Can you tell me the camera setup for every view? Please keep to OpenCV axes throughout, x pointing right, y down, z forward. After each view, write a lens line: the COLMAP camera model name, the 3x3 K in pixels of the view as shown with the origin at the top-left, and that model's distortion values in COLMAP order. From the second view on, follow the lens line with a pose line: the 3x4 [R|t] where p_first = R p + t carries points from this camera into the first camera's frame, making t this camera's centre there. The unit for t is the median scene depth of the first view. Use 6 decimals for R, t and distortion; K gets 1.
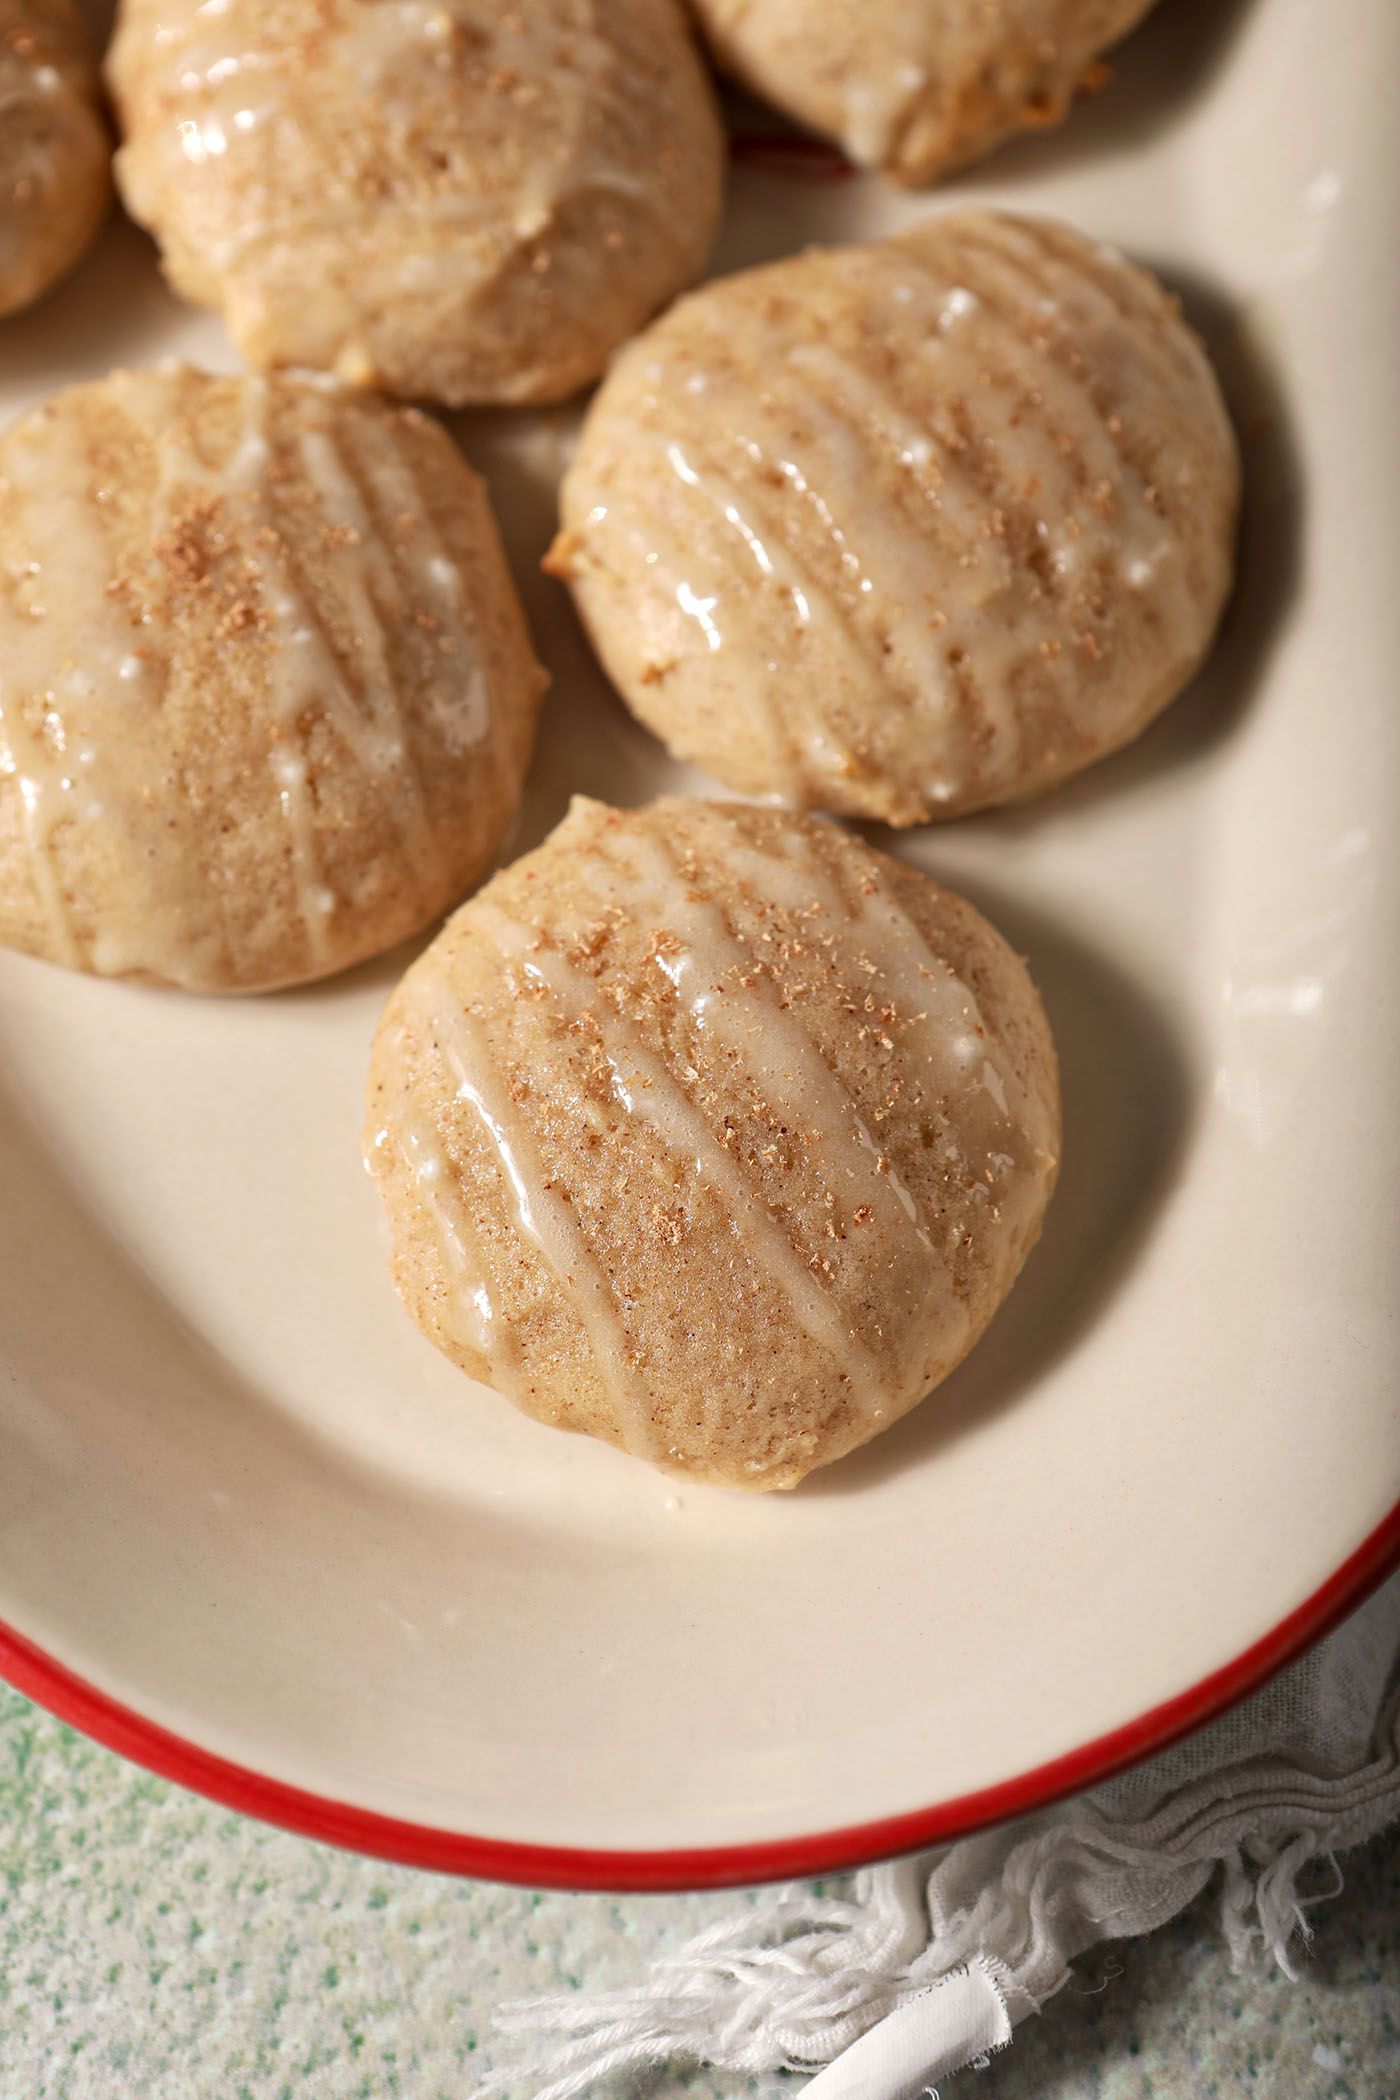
lens RADIAL K [[4243.9, 0, 695.3], [0, 4243.9, 1051.2], [0, 0, 1]] dist [0.378979, 0.000000]
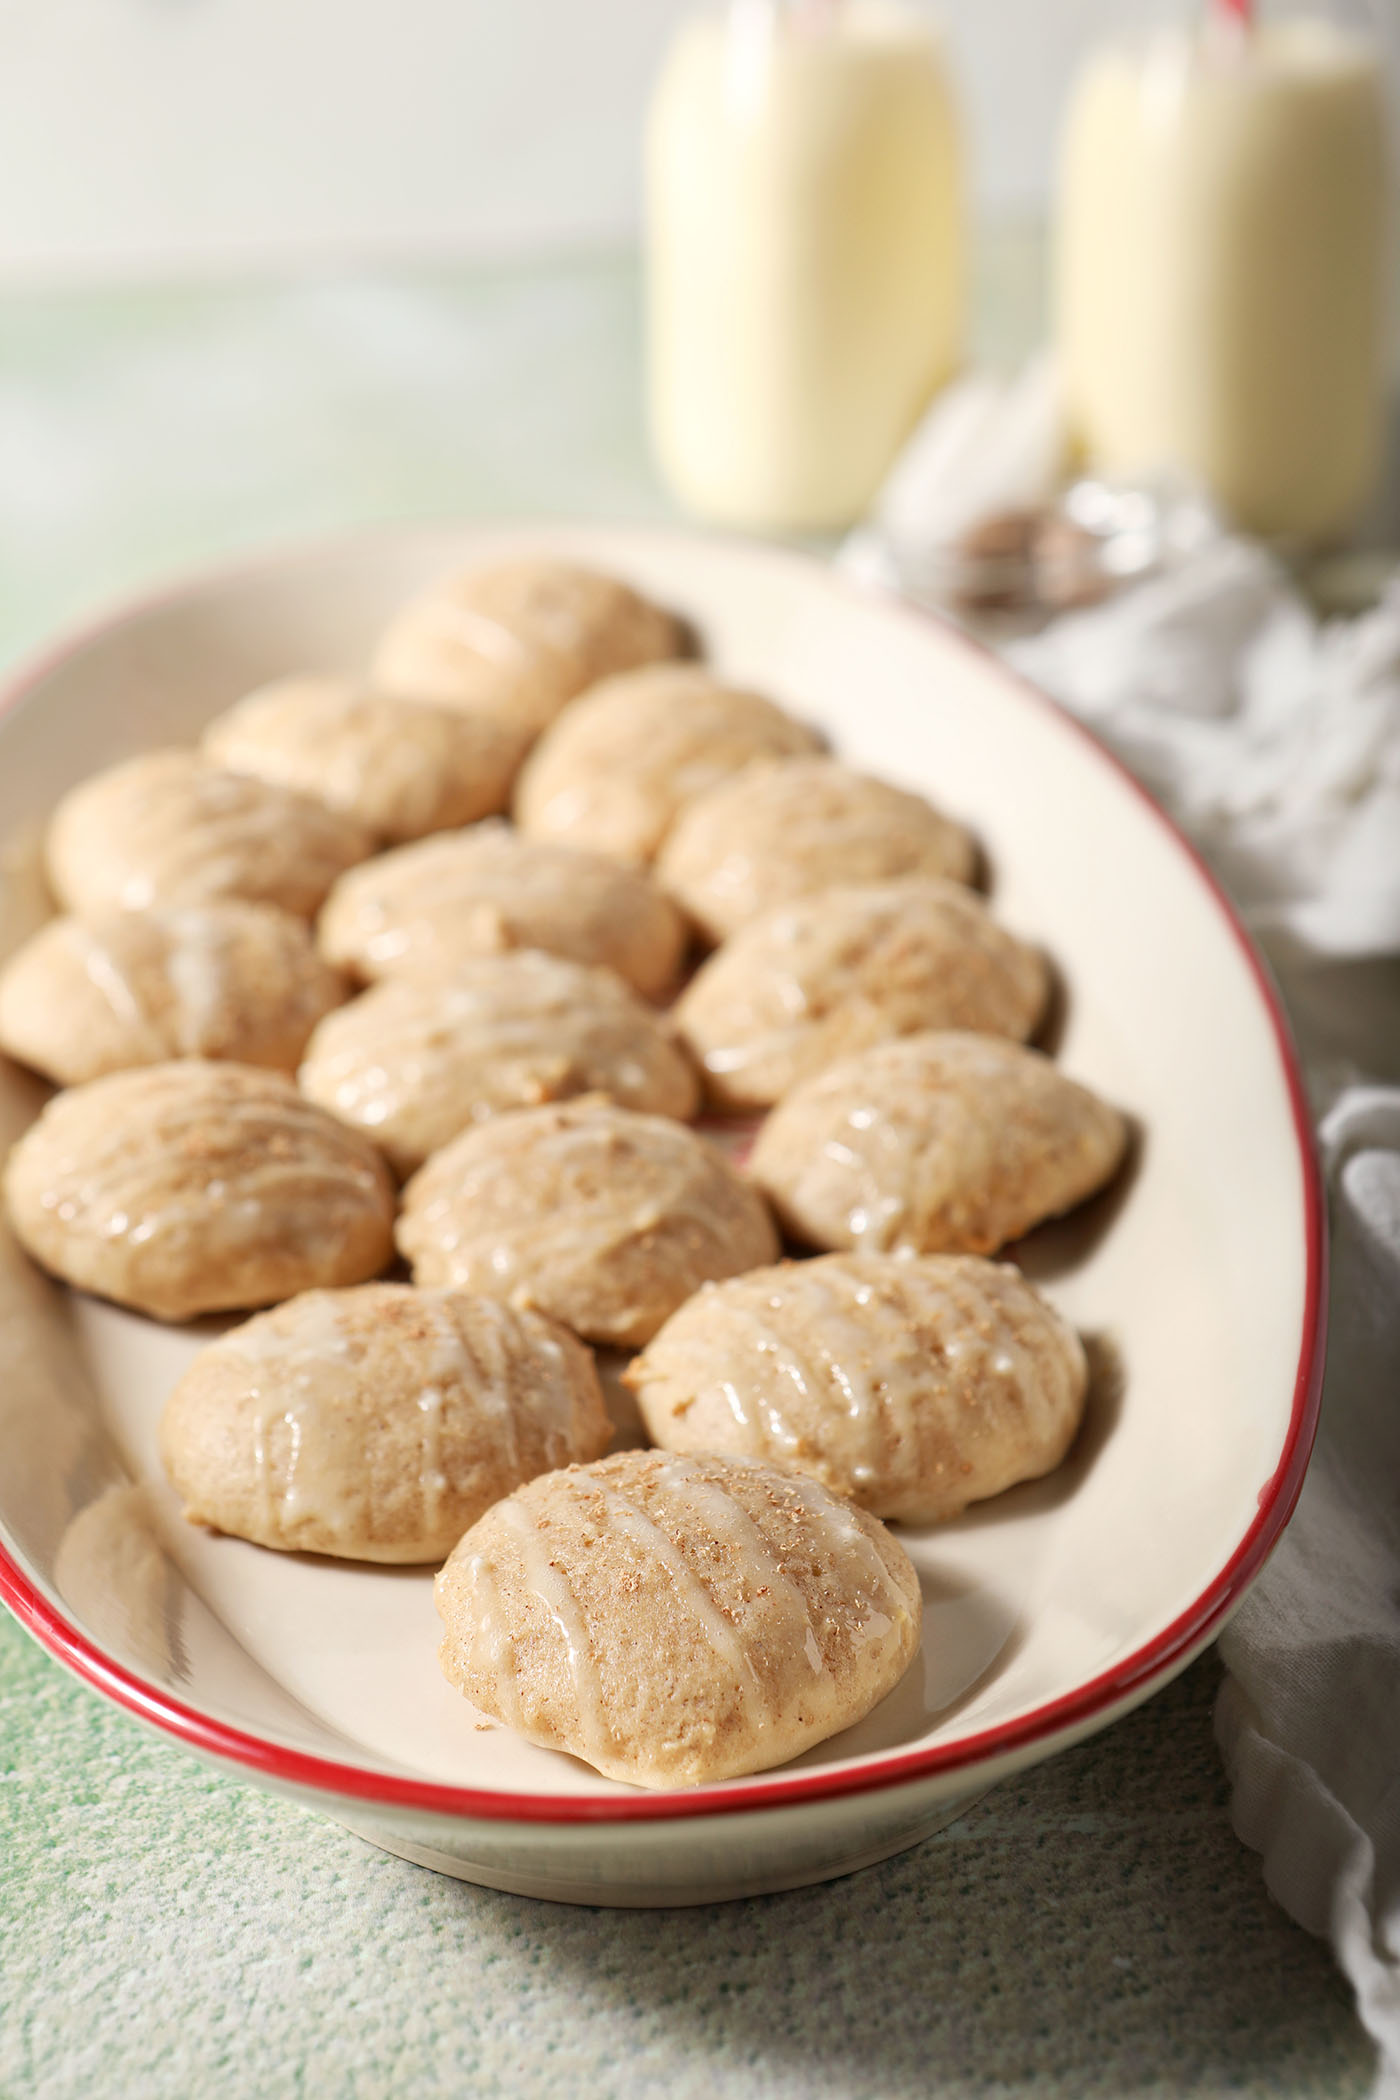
lens RADIAL K [[4243.9, 0, 704.9], [0, 4243.9, 1047.9], [0, 0, 1]] dist [0.378979, 0.000000]
pose [[0.990391, 0.036560, -0.133372, 0.198974], [-0.120791, 0.698289, -0.705551, 0.901765], [0.067338, 0.714881, 0.695996, -0.142564]]
